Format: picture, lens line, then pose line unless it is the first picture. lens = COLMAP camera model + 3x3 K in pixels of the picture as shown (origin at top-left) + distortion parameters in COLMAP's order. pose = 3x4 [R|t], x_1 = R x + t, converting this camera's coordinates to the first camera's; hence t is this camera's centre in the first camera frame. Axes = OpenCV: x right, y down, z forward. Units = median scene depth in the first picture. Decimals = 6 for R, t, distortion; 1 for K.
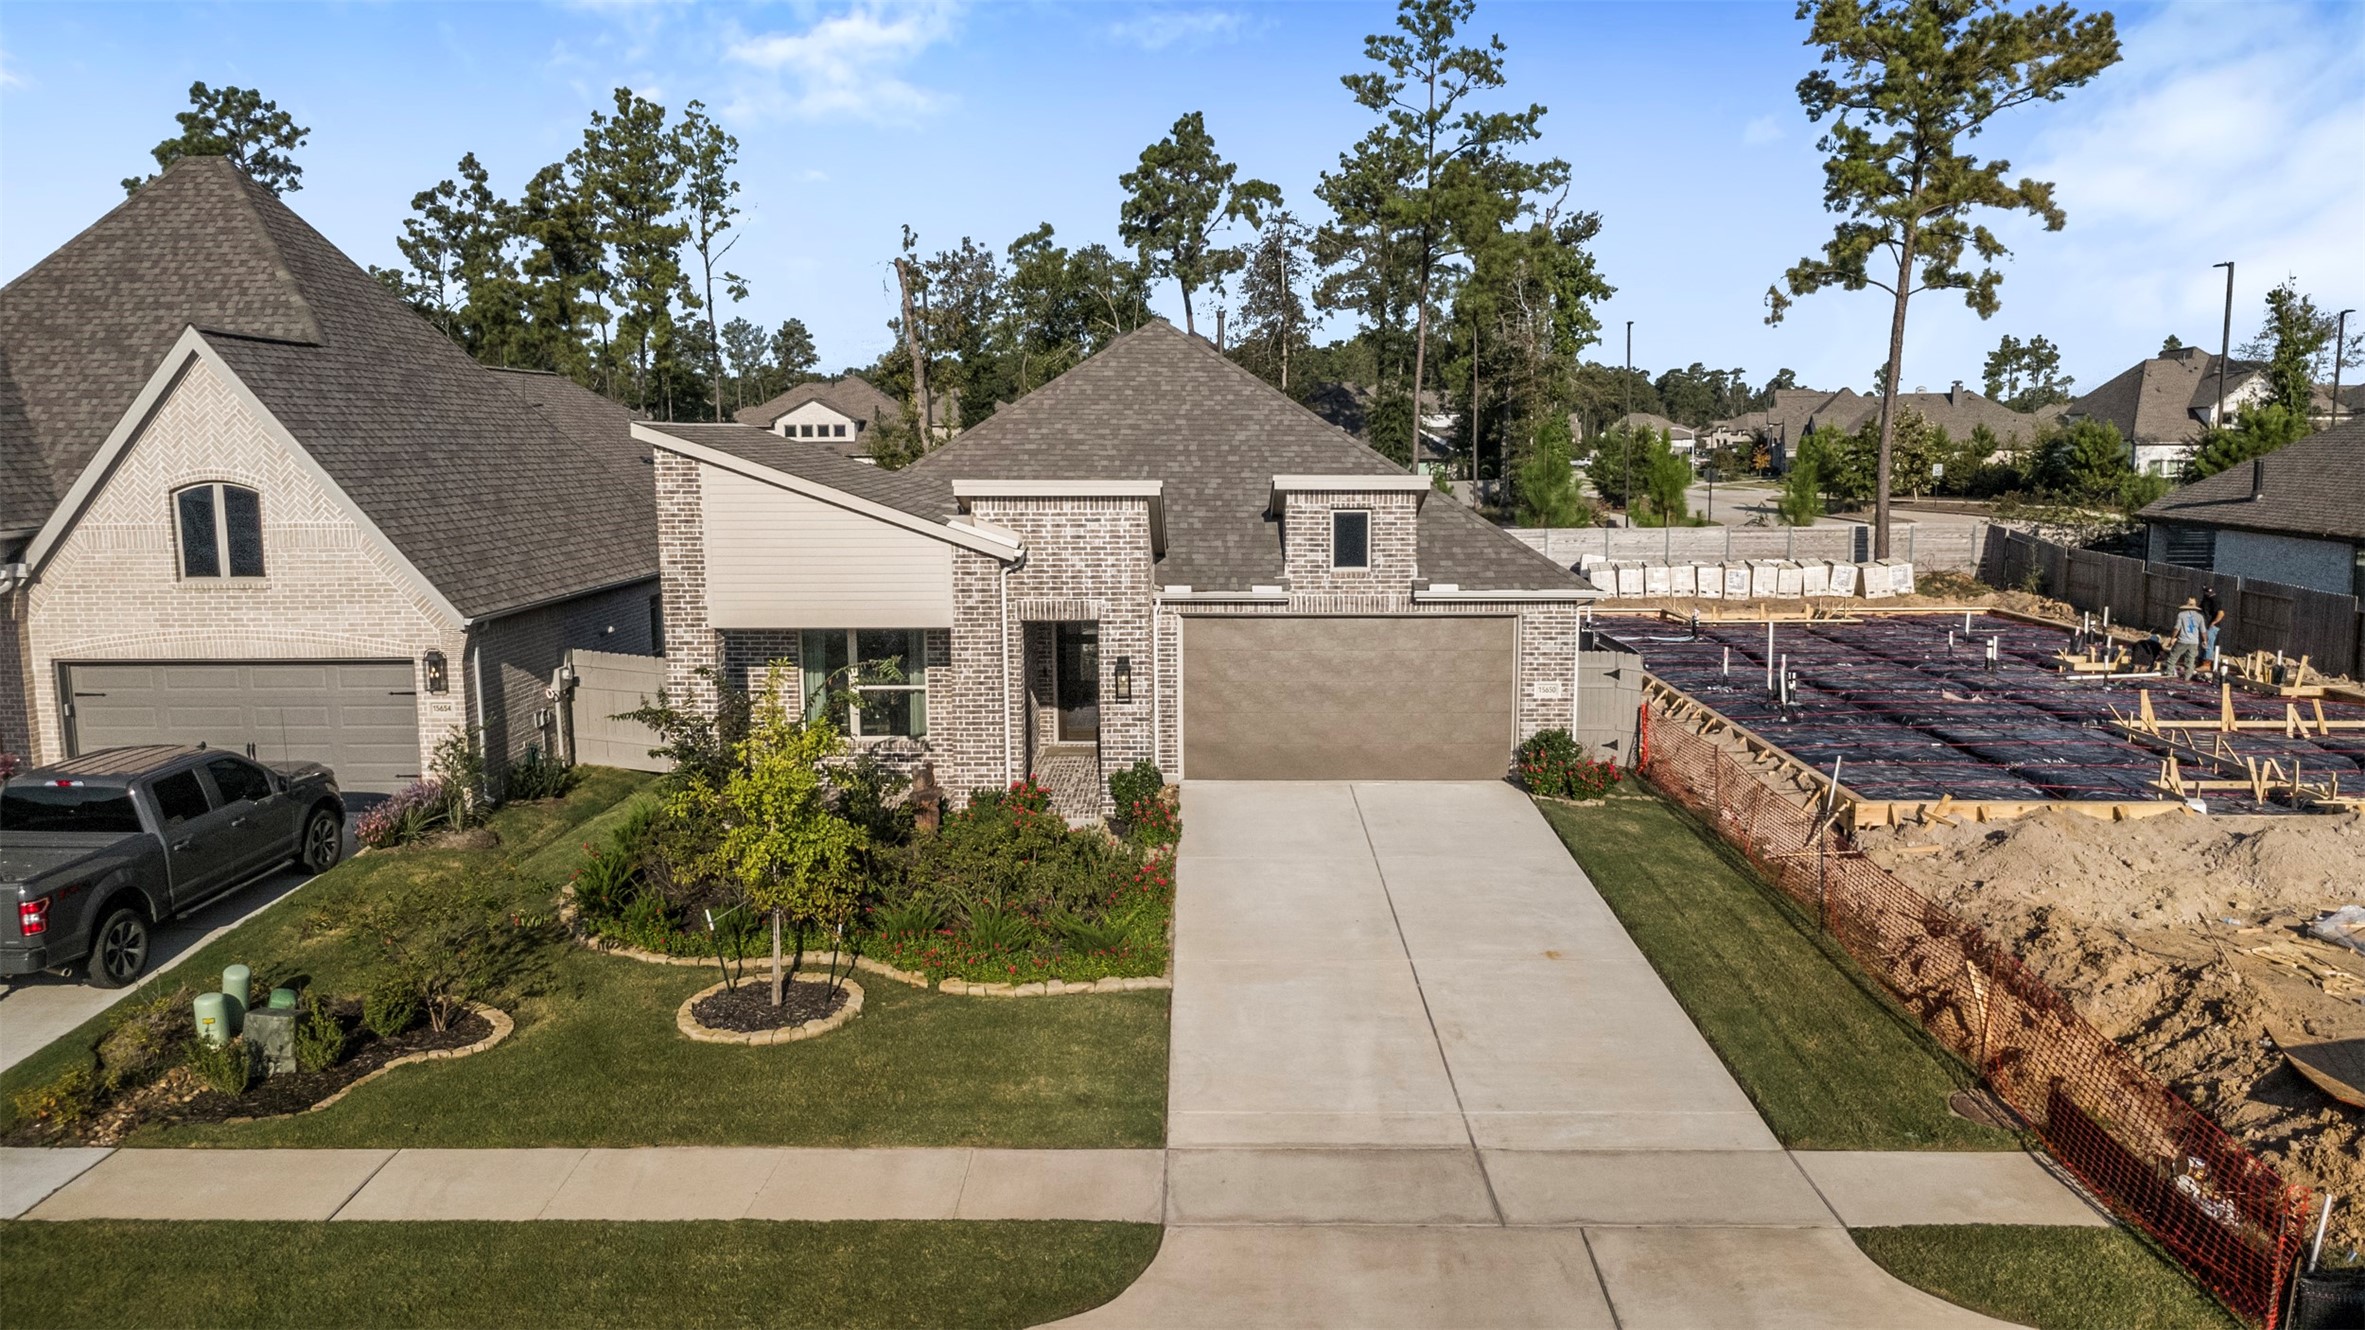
lens RADIAL K [[1677.2, 0, 1182.5], [0, 1677.2, 665.0], [0, 0, 1]] dist [0.000531, -0.002111]
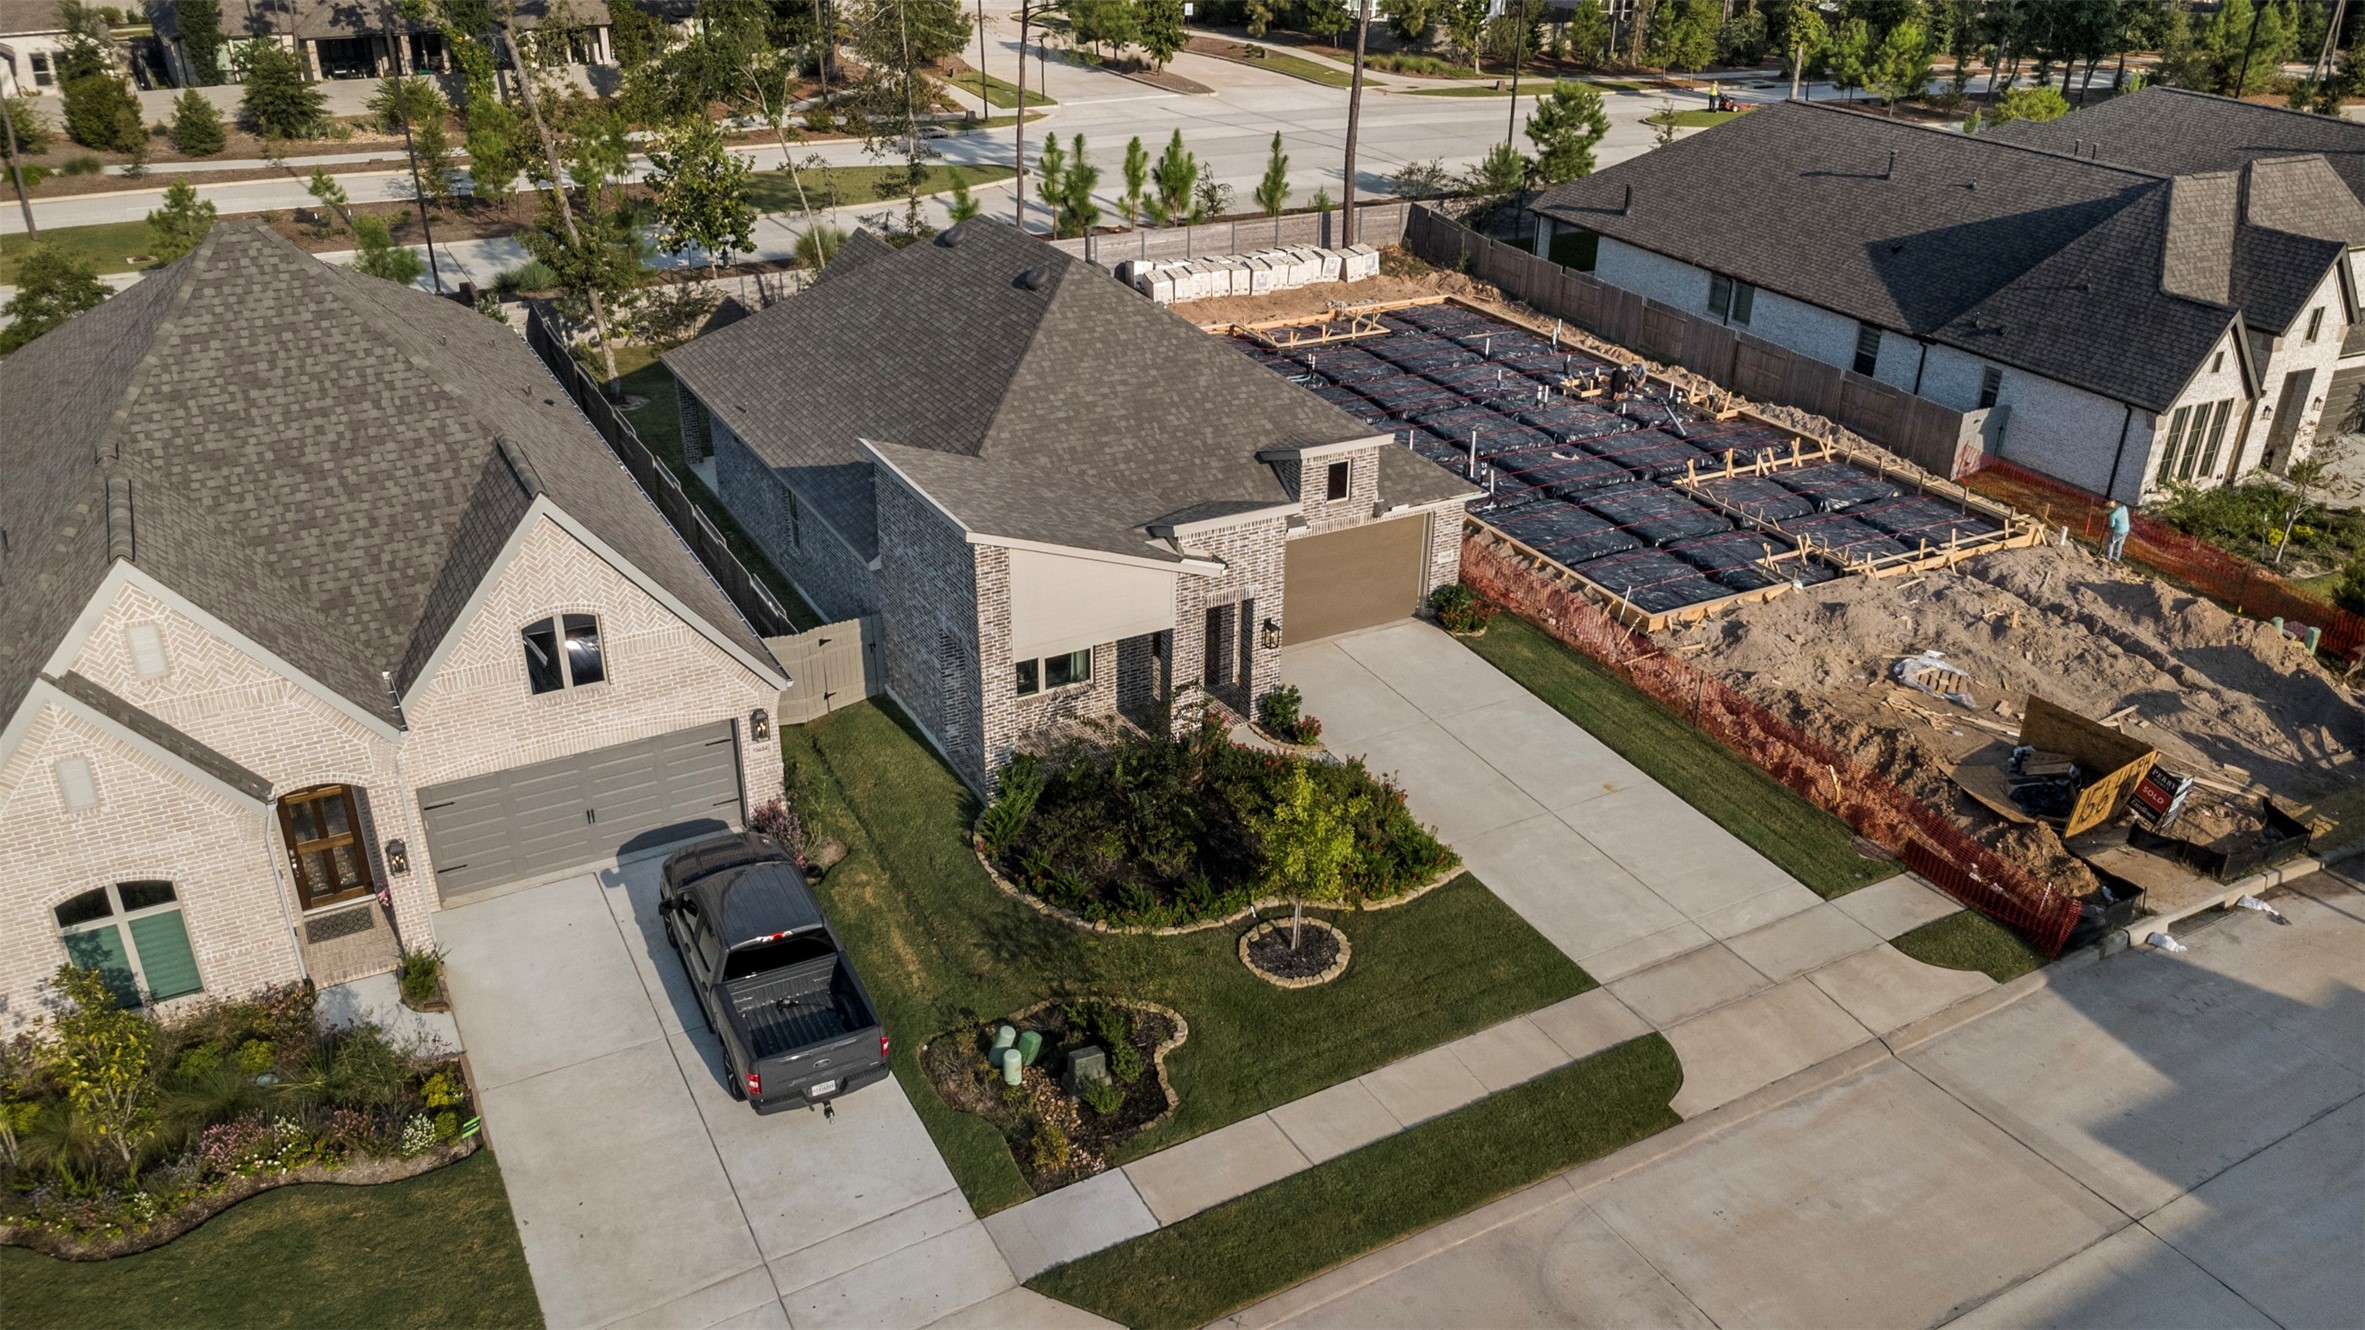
lens RADIAL K [[1746.6, 0, 1182.5], [0, 1746.6, 665.0], [0, 0, 1]] dist [-0.008222, -0.001478]
pose [[0.864556, -0.207008, 0.457920, -0.722206], [0.050041, 0.942151, 0.331432, -0.425947], [-0.500038, -0.263627, 0.824902, -0.182043]]
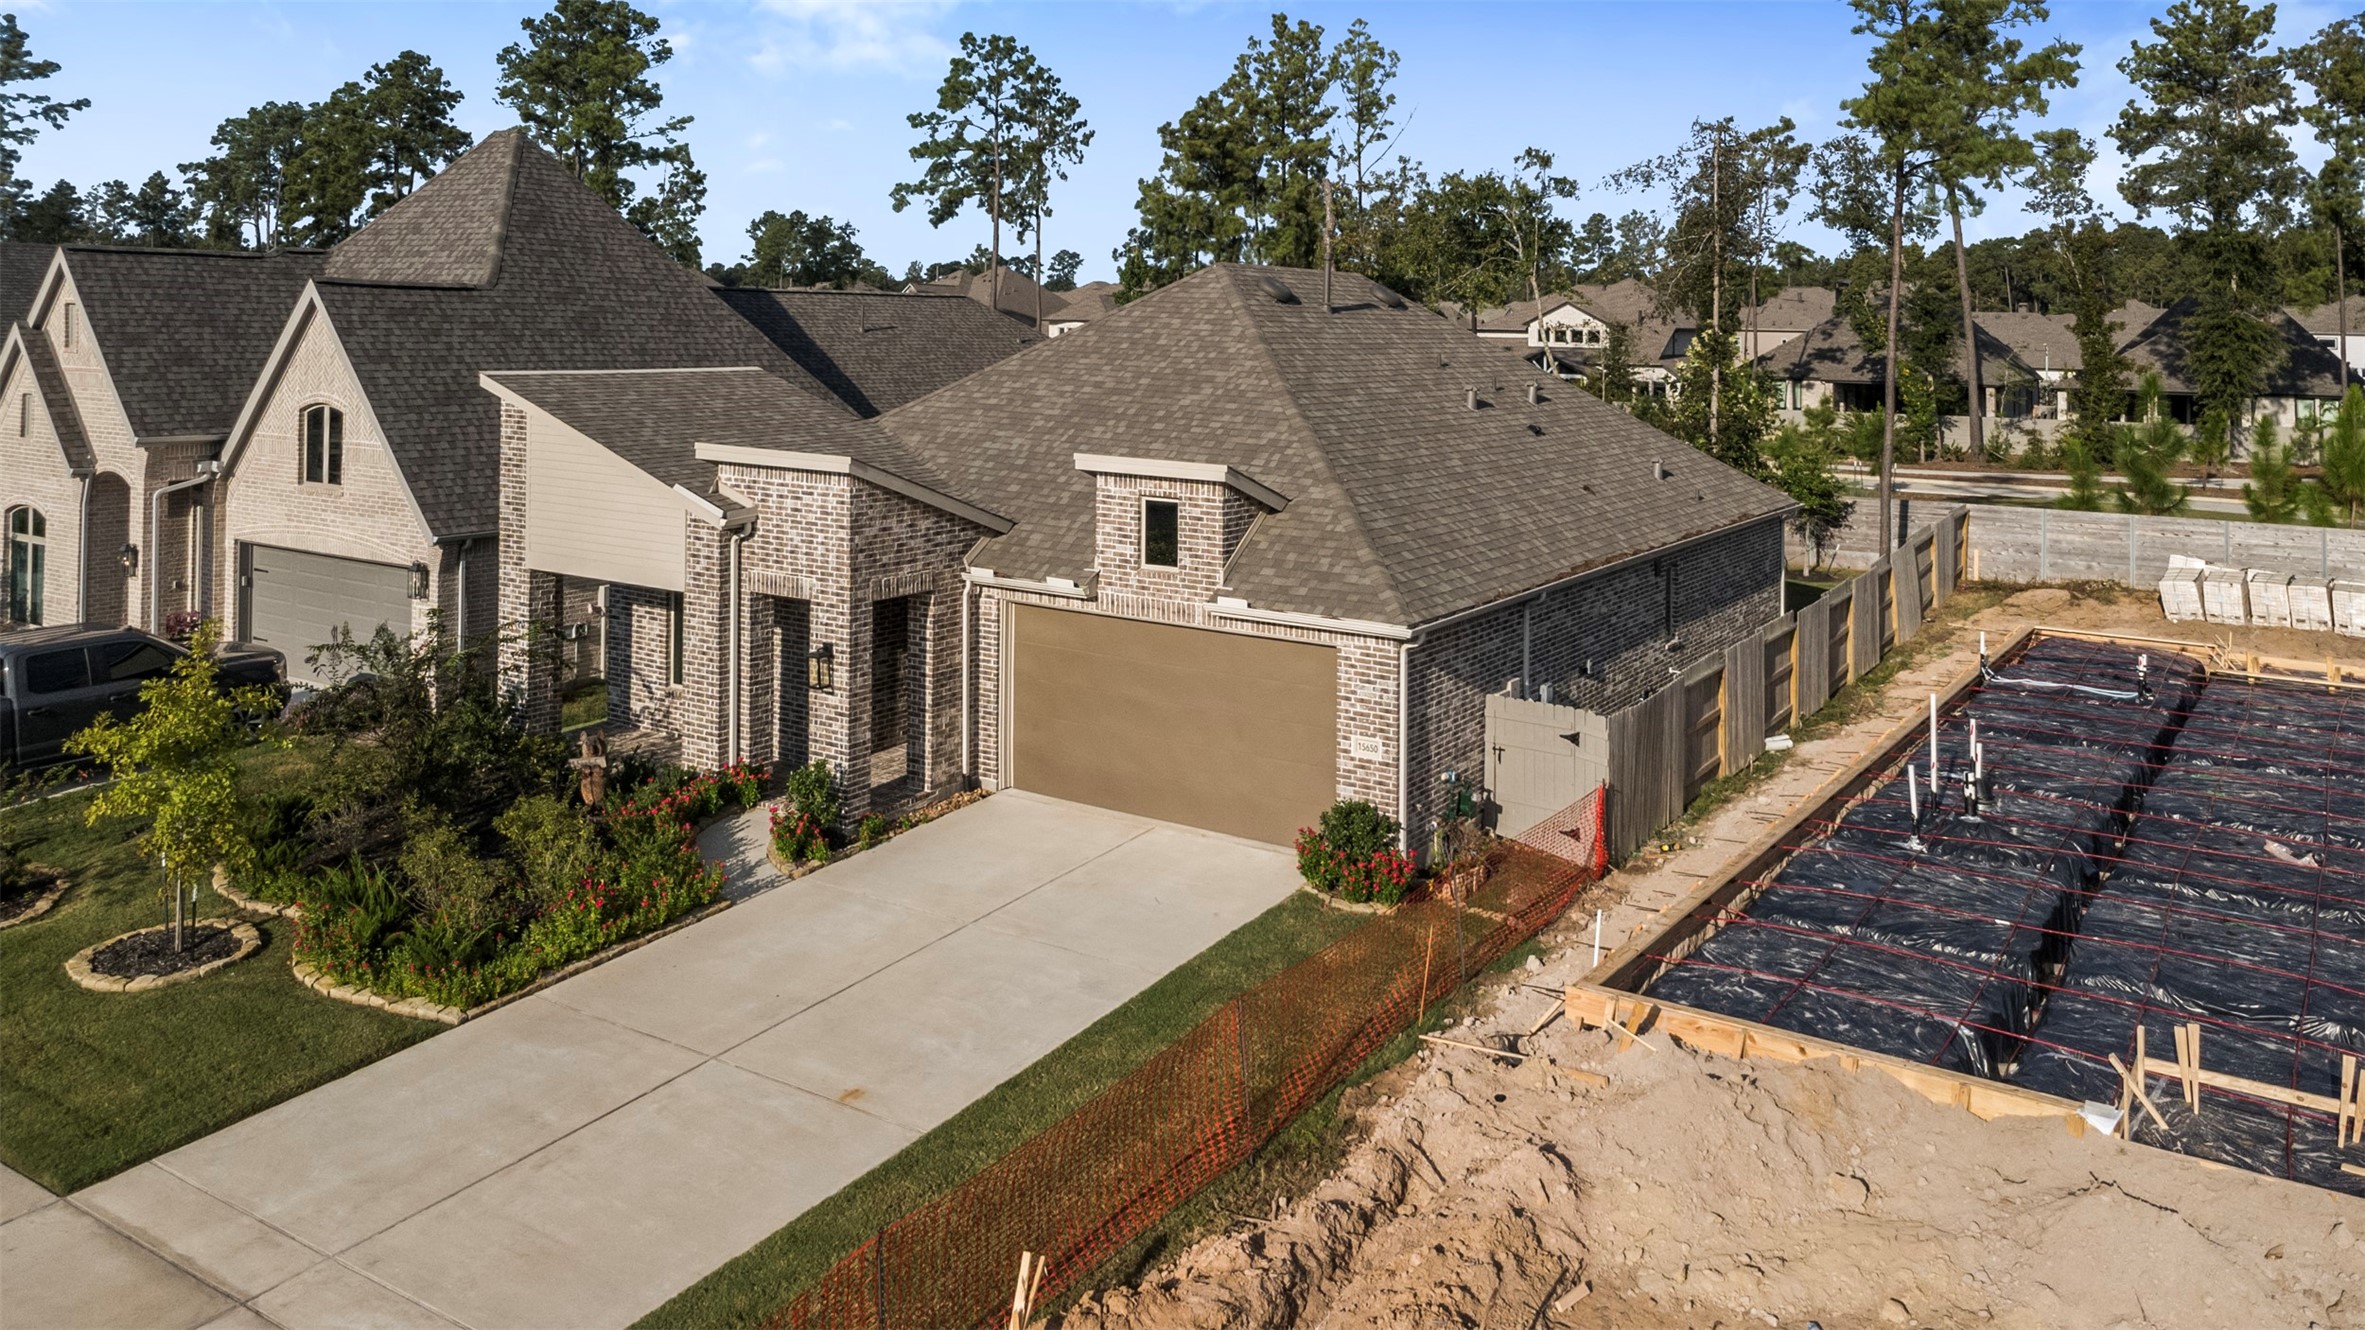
lens RADIAL K [[1736.5, 0, 1184.3], [0, 1736.5, 314.8], [0, 0, 1]] dist [0.019754, 0.003214]
pose [[0.844562, 0.022305, -0.534994, 0.589425], [-0.097227, 0.988911, -0.112257, -0.087819], [0.526557, 0.146824, 0.837365, 0.251148]]
